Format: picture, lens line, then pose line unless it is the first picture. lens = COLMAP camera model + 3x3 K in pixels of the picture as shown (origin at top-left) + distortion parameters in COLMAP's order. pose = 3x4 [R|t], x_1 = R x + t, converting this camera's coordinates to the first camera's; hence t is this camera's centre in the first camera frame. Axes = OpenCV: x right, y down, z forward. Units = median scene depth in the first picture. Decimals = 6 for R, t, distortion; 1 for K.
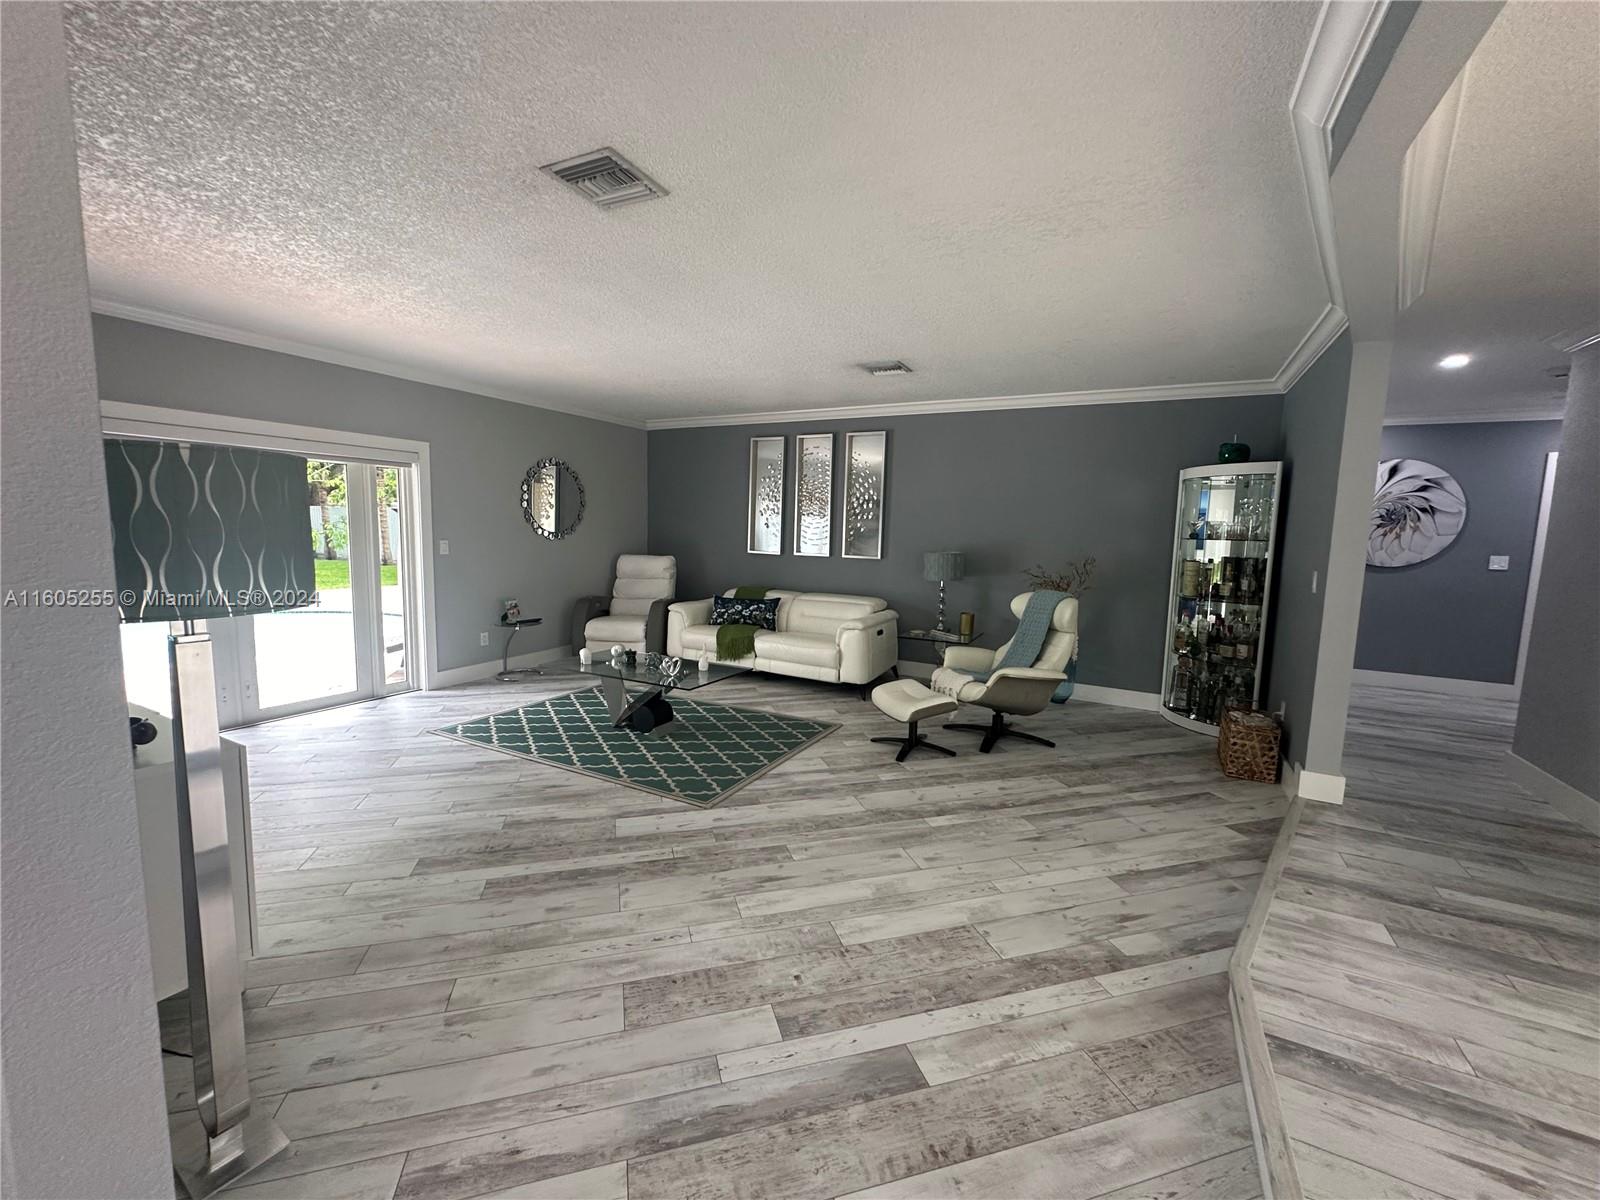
lens RADIAL K [[641.9, 0, 798.6], [0, 641.9, 598.9], [0, 0, 1]] dist [-0.002801, 0.001116]
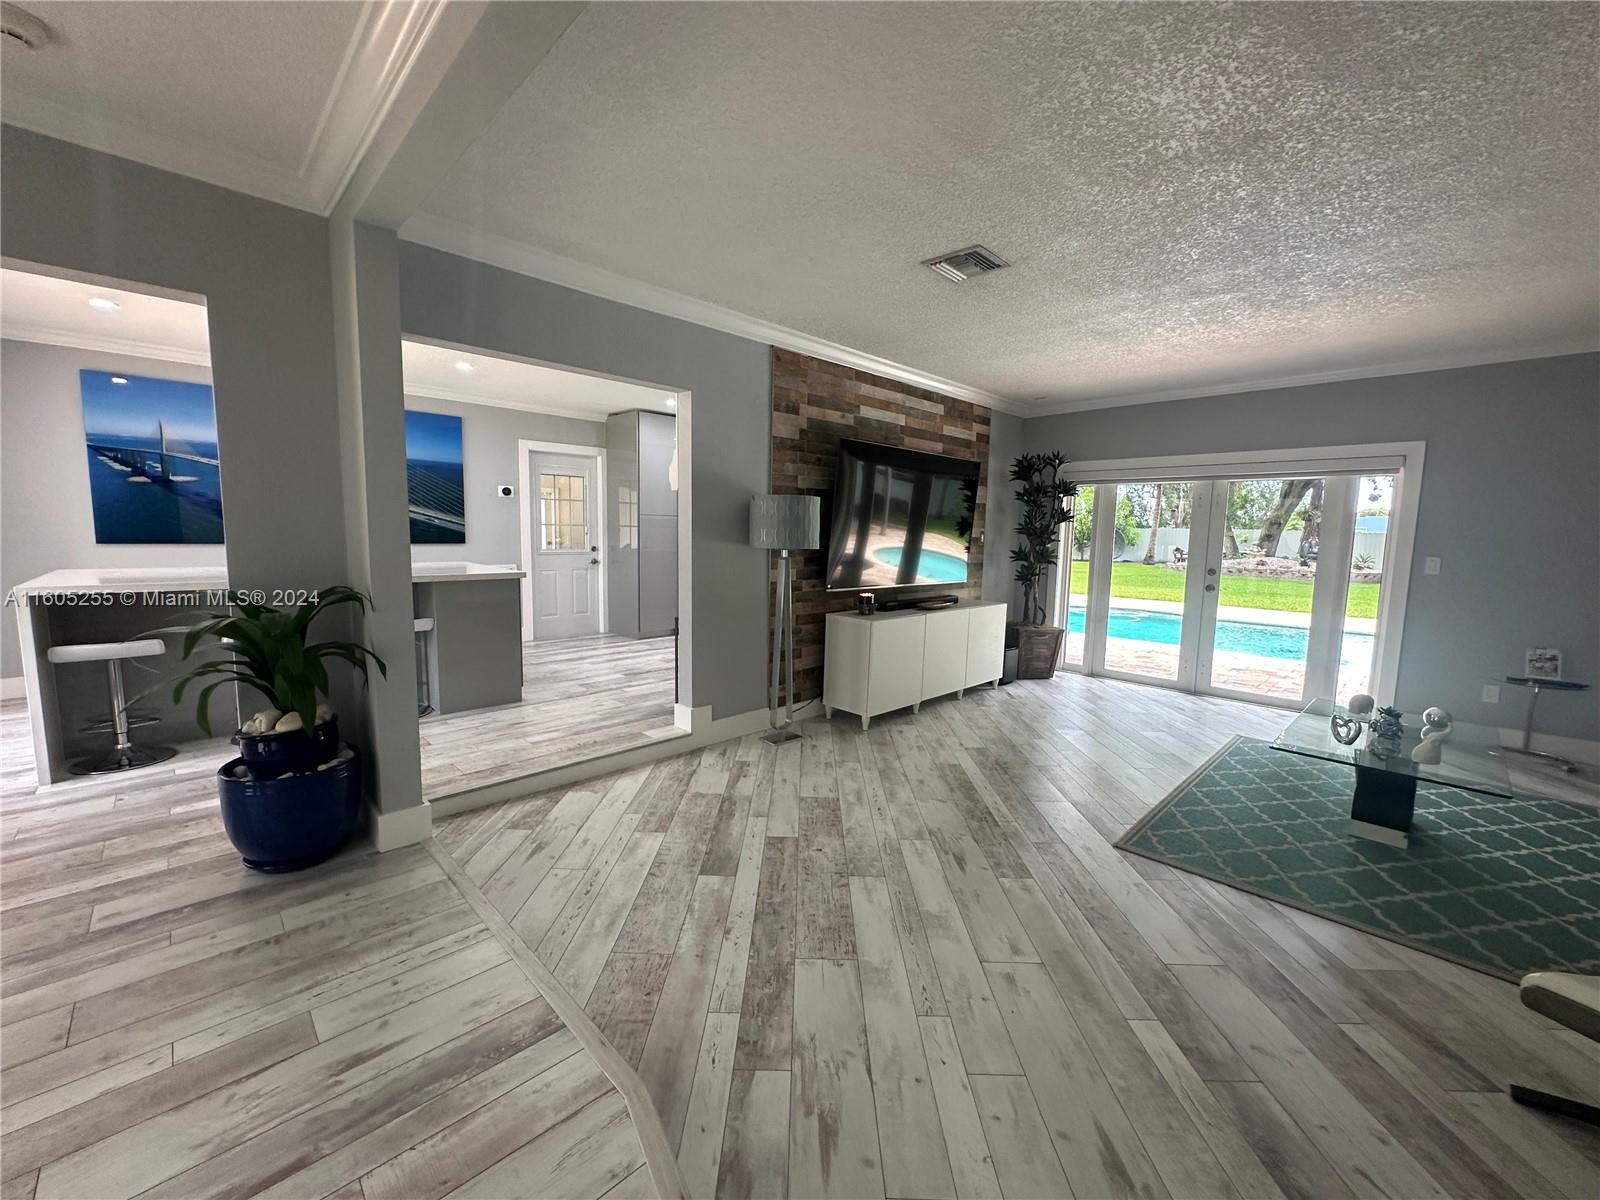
lens RADIAL K [[641.9, 0, 798.6], [0, 641.9, 598.9], [0, 0, 1]] dist [-0.002801, 0.001116]
pose [[-0.293438, 0.072109, -0.953254, 0.965854], [-0.132650, 0.984434, 0.115301, -0.052927], [0.946730, 0.160283, -0.279305, 0.973035]]
